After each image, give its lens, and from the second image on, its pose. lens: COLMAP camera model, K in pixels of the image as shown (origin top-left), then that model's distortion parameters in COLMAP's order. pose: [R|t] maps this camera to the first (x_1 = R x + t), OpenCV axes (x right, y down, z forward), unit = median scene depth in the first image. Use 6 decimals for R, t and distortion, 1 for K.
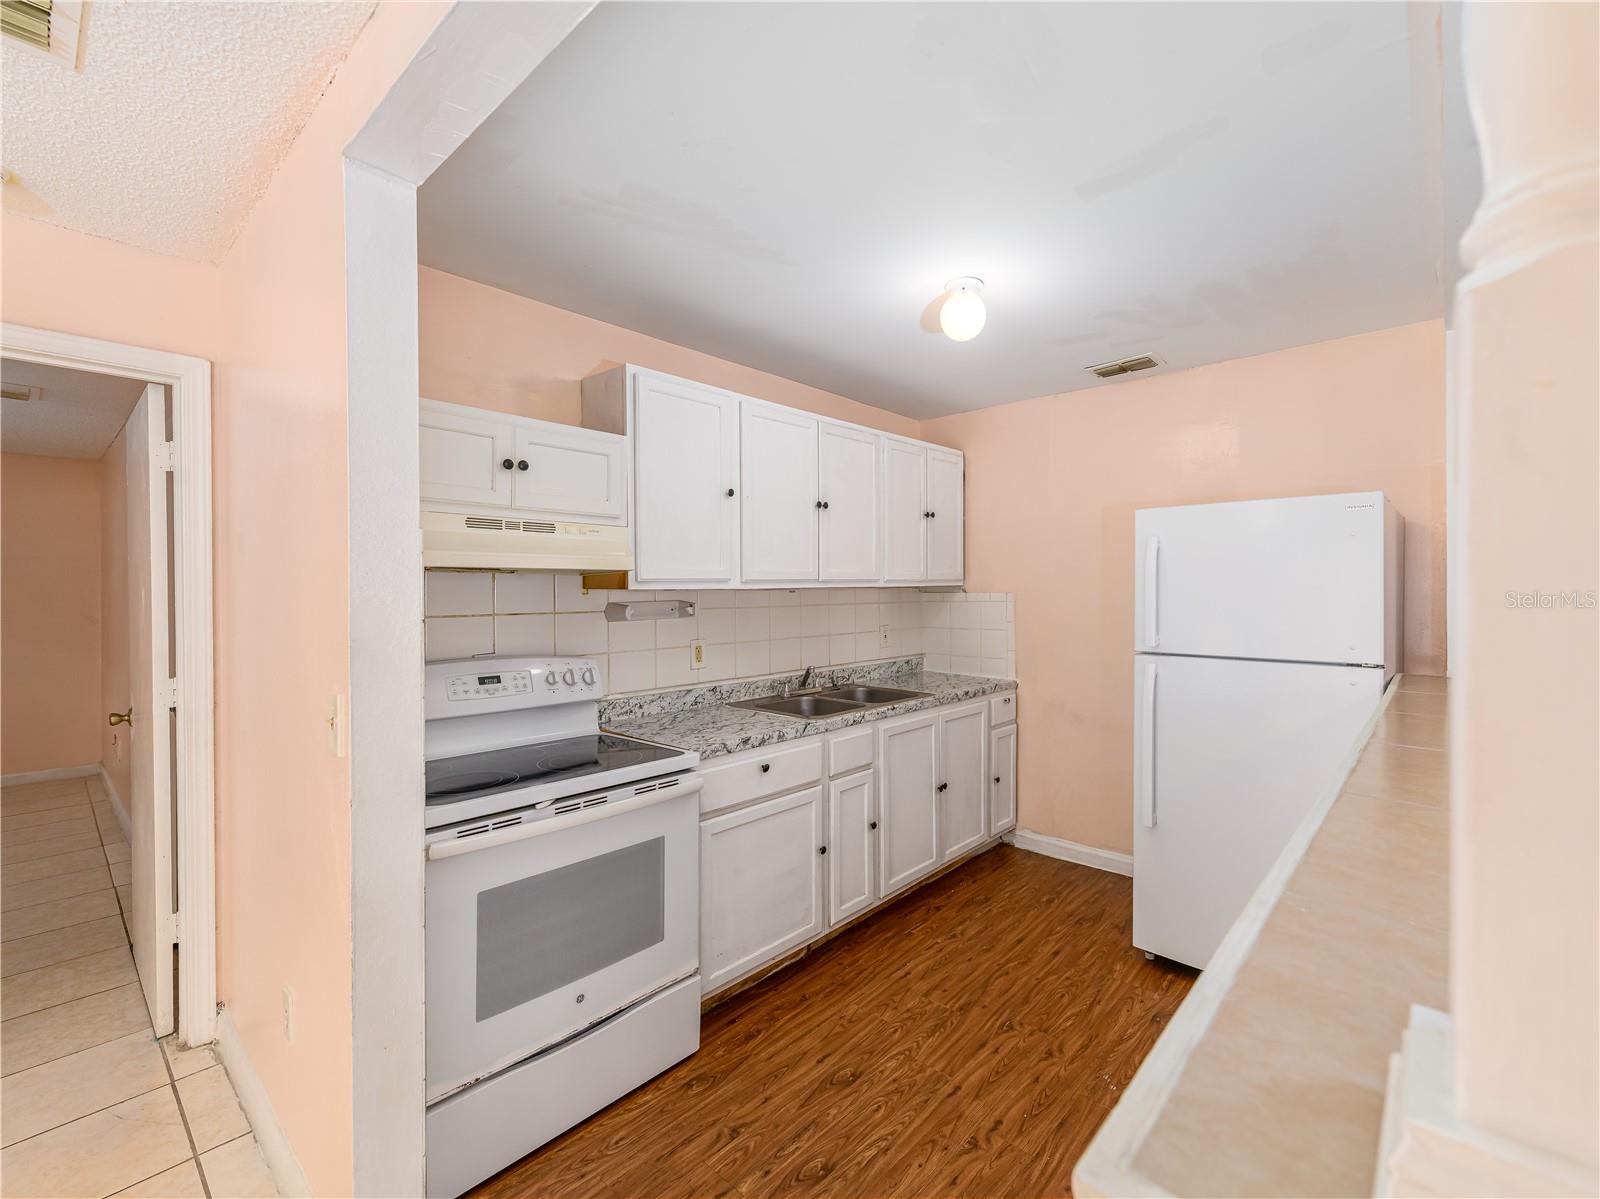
lens RADIAL K [[709.9, 0, 809.7], [0, 709.9, 582.1], [0, 0, 1]] dist [0.015120, -0.001859]
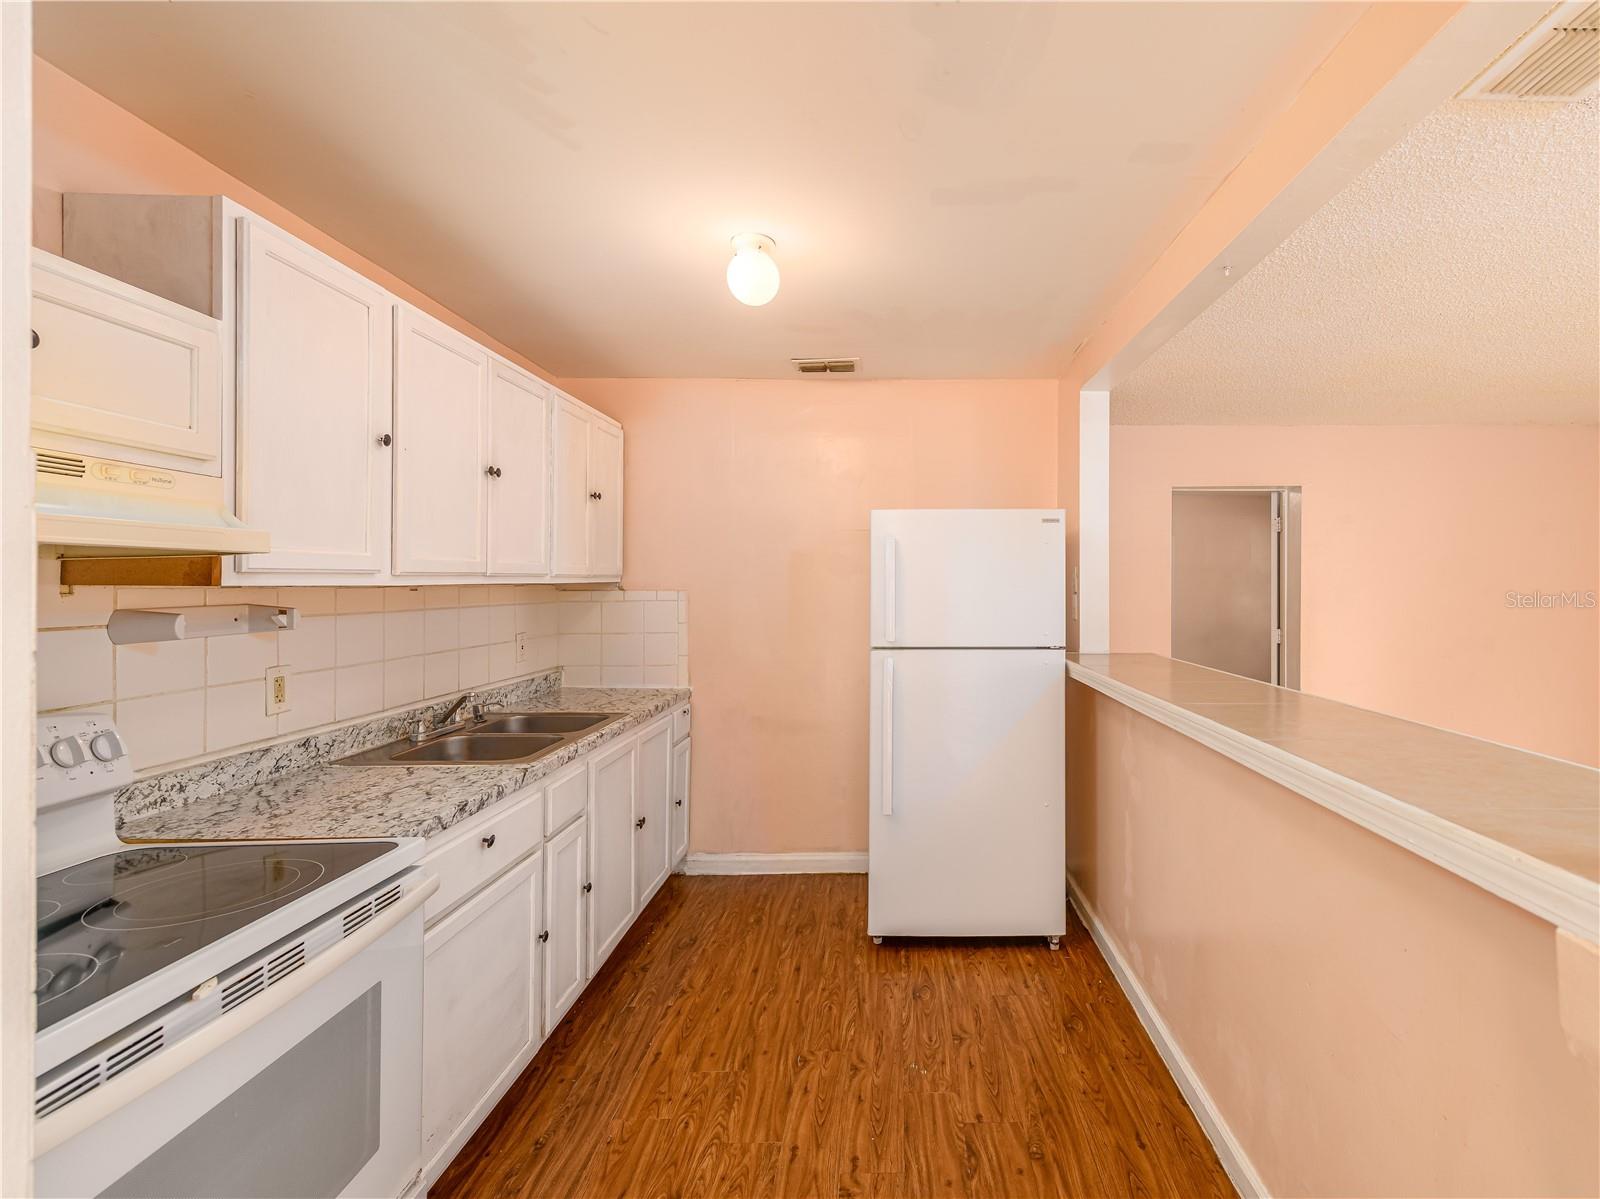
lens RADIAL K [[770.2, 0, 918.4], [0, 770.2, 573.5], [0, 0, 1]] dist [0.002044, 0.000480]
pose [[0.729961, 0.013121, 0.683363, -0.259664], [-0.007775, 0.999910, -0.010894, 0.002680], [-0.683445, 0.002639, 0.729998, 0.147479]]
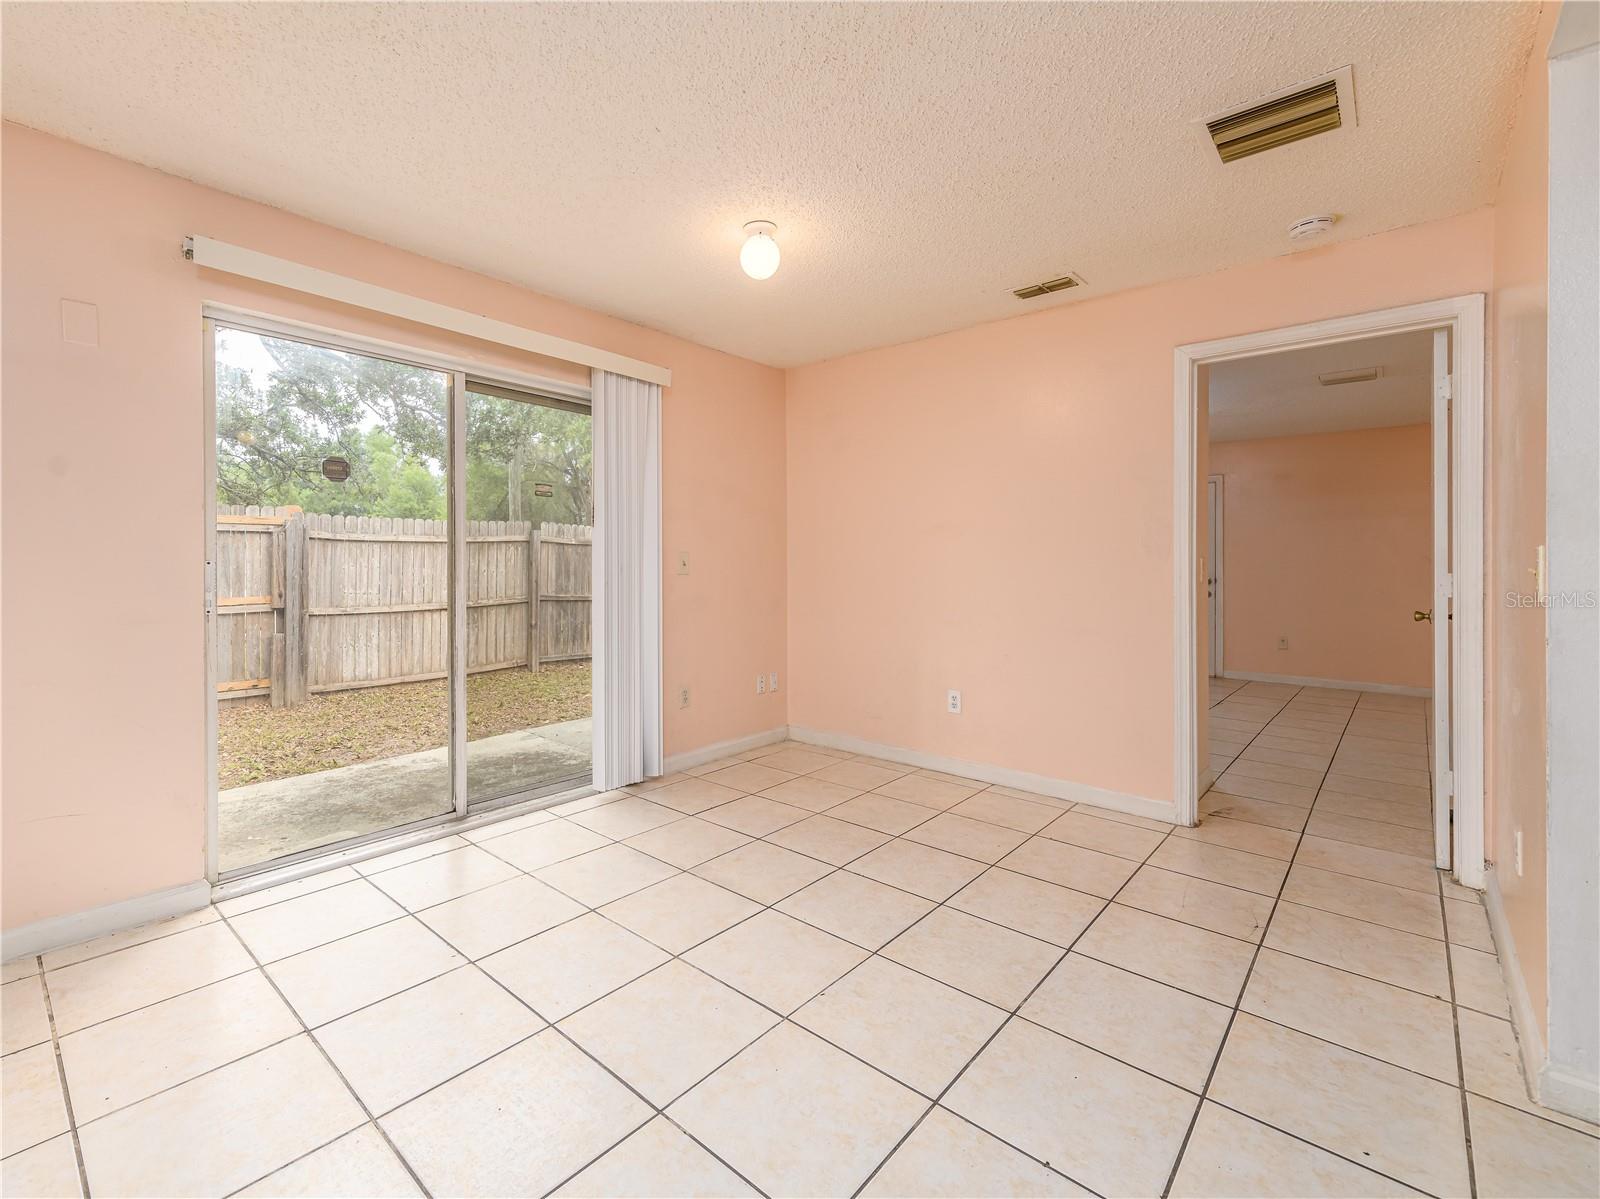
lens RADIAL K [[709.9, 0, 758.3], [0, 709.9, 573.8], [0, 0, 1]] dist [0.015120, -0.001859]
pose [[-0.006306, 0.017664, -0.999824, 0.284548], [0.003982, 0.999836, 0.017640, 0.100210], [0.999972, -0.003870, -0.006375, -0.126341]]
